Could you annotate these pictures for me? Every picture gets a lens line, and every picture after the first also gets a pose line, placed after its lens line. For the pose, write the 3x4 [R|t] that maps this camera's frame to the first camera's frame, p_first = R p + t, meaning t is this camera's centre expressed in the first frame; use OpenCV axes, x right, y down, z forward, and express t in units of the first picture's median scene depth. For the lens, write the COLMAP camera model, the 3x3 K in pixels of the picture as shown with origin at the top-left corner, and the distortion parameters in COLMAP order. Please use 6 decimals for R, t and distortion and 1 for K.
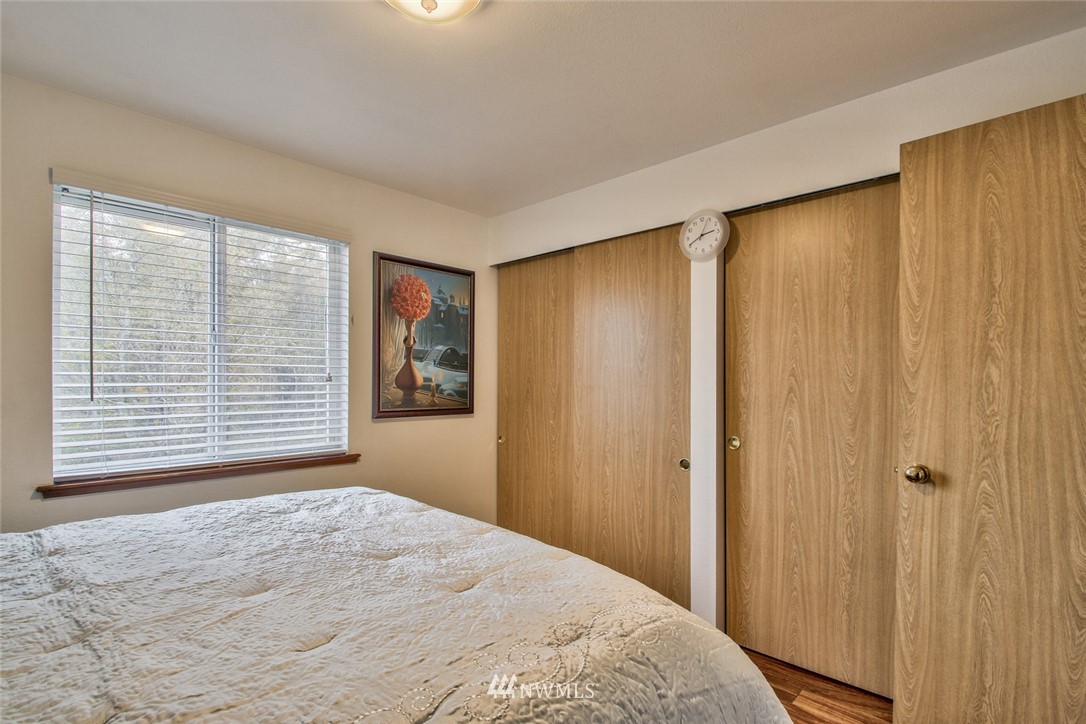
lens RADIAL K [[501.8, 0, 535.8], [0, 501.8, 384.8], [0, 0, 1]] dist [-0.012147, -0.005205]
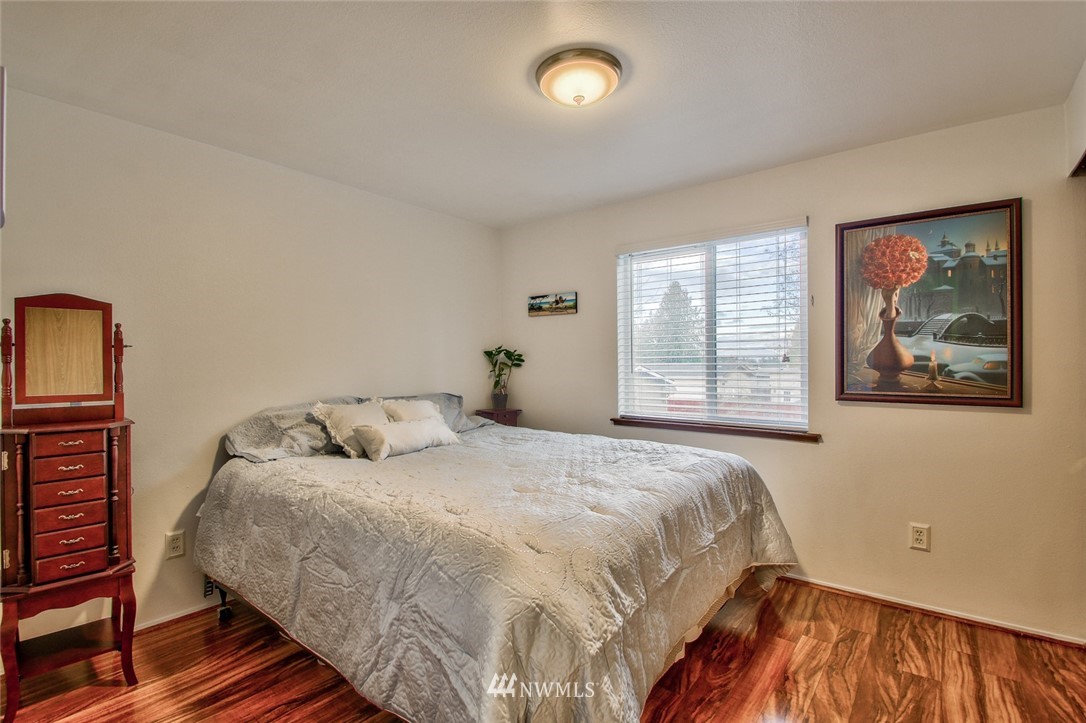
lens RADIAL K [[501.8, 0, 540.9], [0, 501.8, 362.7], [0, 0, 1]] dist [-0.012147, -0.005205]
pose [[0.092846, -0.000222, -0.995680, 0.520837], [-0.000276, 1.000000, -0.000249, -0.003189], [0.995680, 0.000298, 0.092846, 0.322915]]
